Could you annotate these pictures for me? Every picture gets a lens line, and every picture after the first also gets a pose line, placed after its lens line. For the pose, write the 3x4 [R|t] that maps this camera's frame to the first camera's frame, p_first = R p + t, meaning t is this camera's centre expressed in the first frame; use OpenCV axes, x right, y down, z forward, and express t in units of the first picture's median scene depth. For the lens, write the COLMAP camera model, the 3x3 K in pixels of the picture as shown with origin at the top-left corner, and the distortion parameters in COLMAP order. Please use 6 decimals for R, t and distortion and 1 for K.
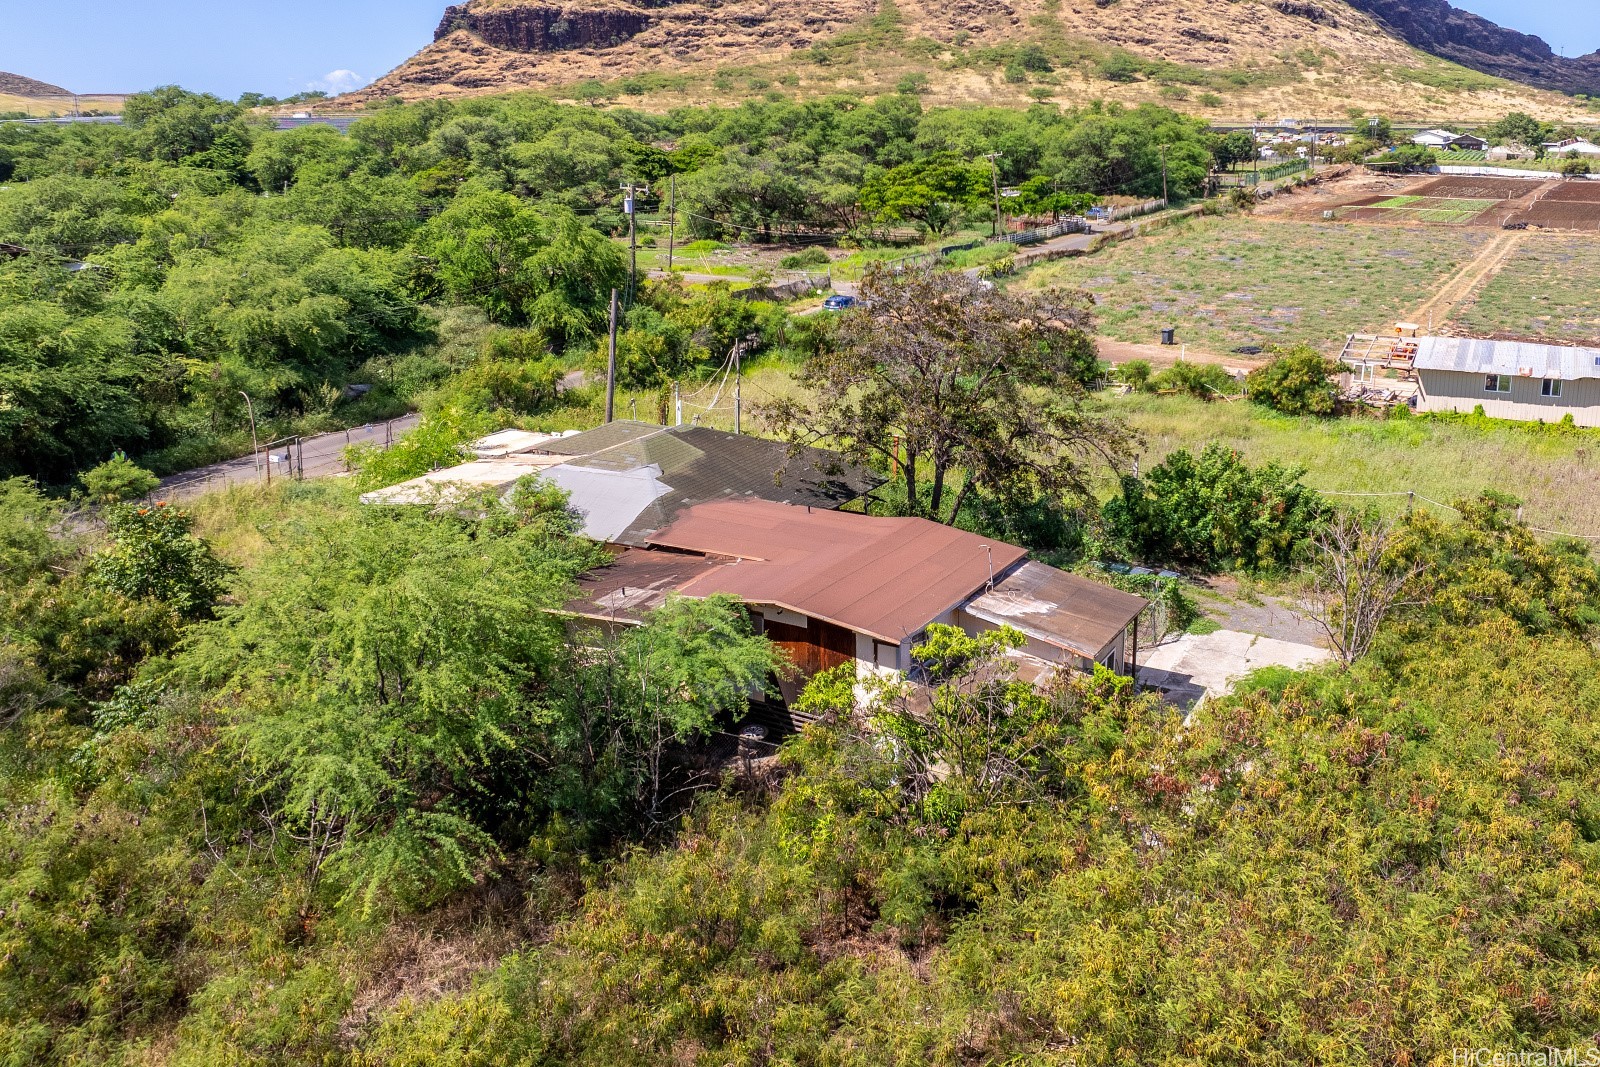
lens RADIAL K [[1322.9, 0, 924.1], [0, 1322.9, 442.0], [0, 0, 1]] dist [-0.011110, -0.072484]
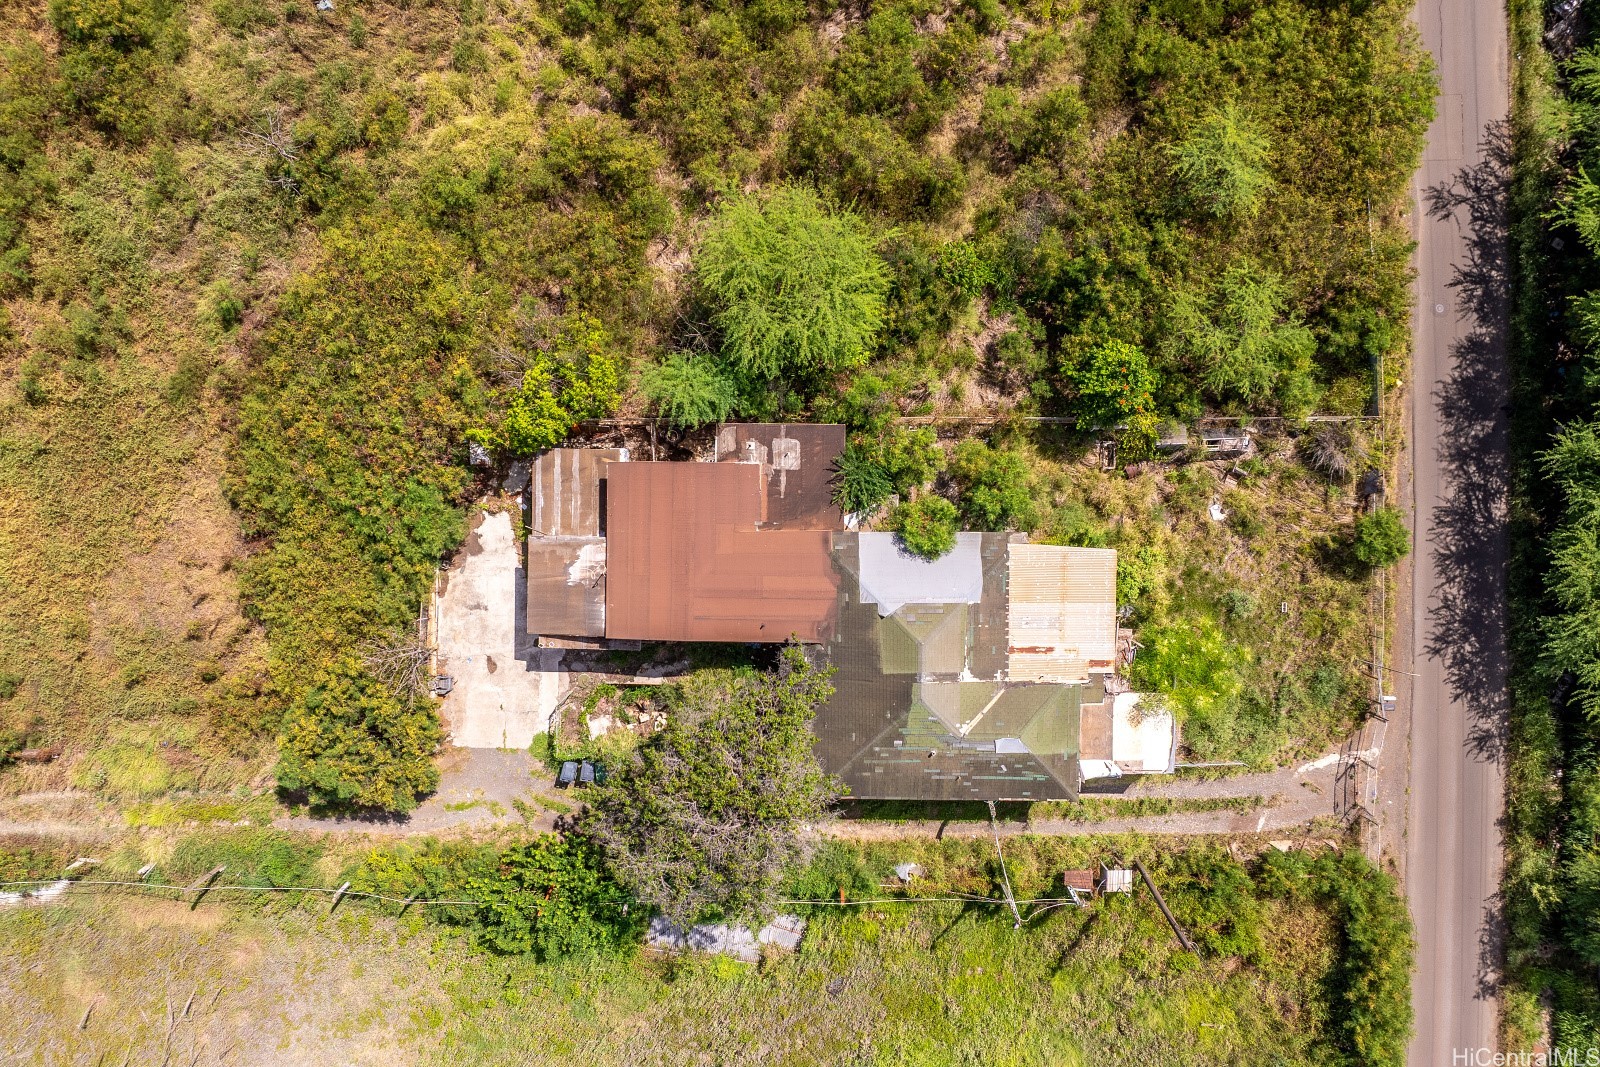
lens RADIAL K [[1123.0, 0, 800.0], [0, 1123.0, 533.5], [0, 0, 1]] dist [-0.048216, 0.022930]
pose [[-0.897333, 0.441213, 0.011161, -0.010712], [-0.106855, -0.241718, 0.964445, -0.065229], [0.428224, 0.864236, 0.264047, 0.036104]]
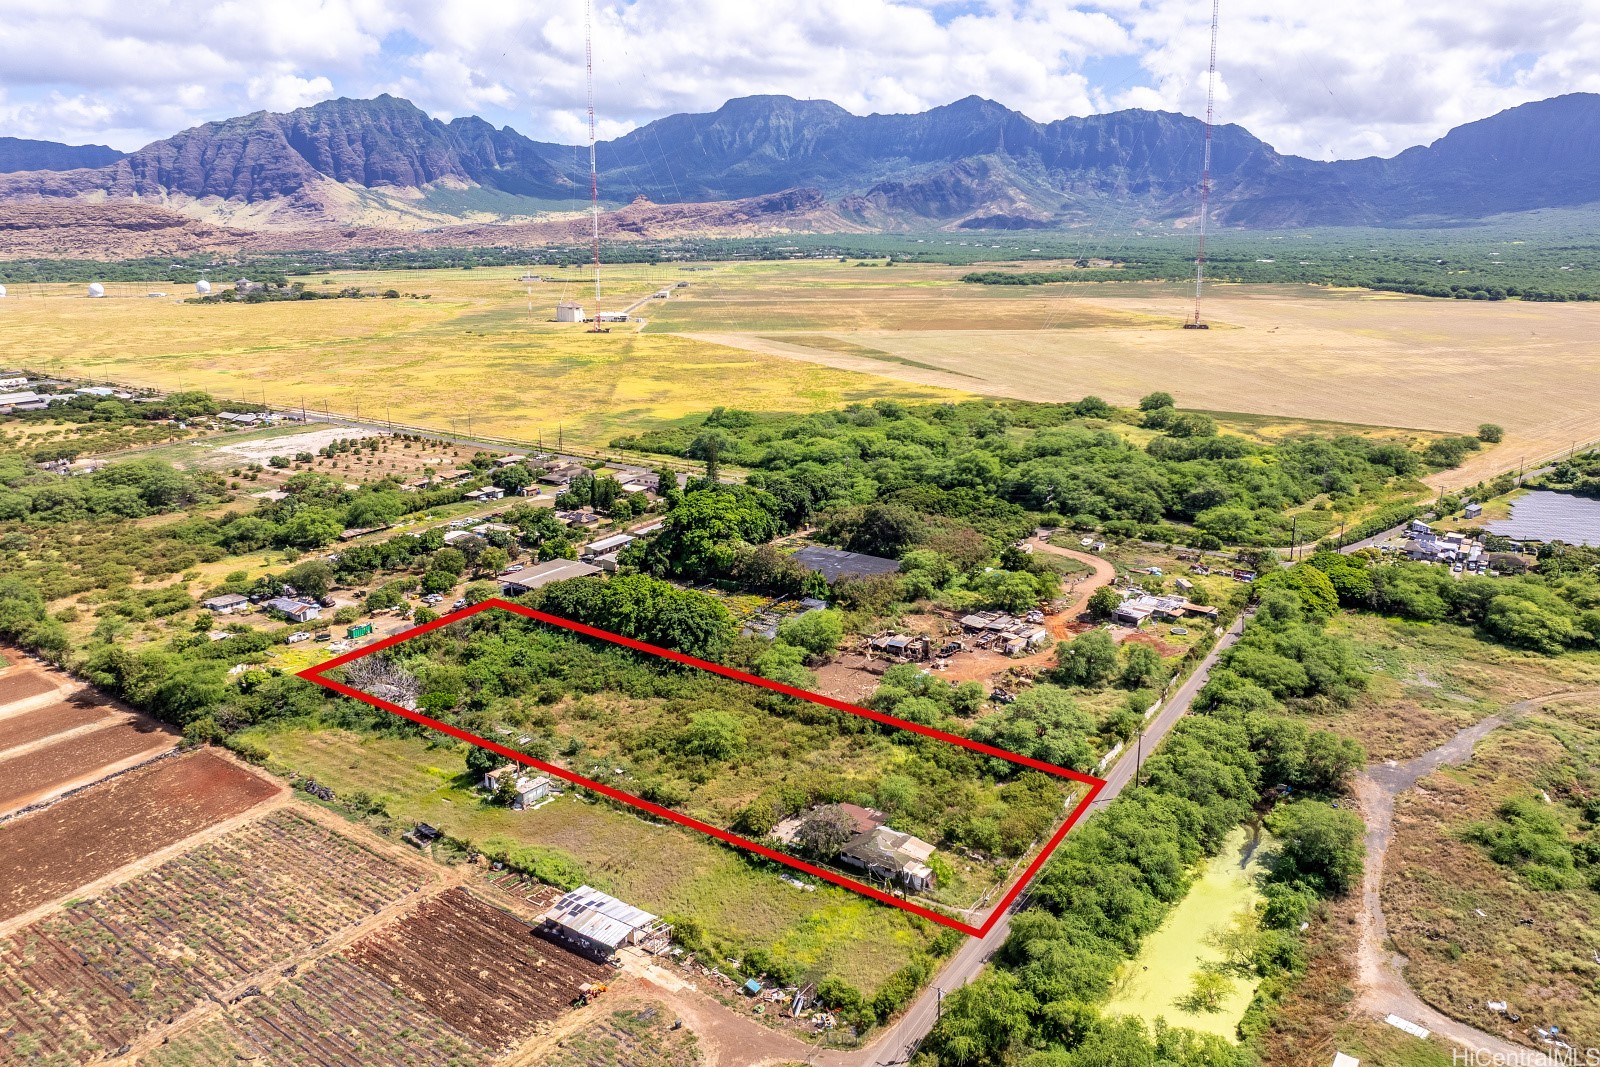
lens RADIAL K [[1151.2, 0, 803.8], [0, 1151.2, 479.1], [0, 0, 1]] dist [-0.034388, -0.002888]
pose [[-0.991713, -0.030310, 0.124845, -0.028110], [0.028963, 0.894007, 0.447116, -0.221442], [-0.125165, 0.447027, -0.885721, 0.294923]]
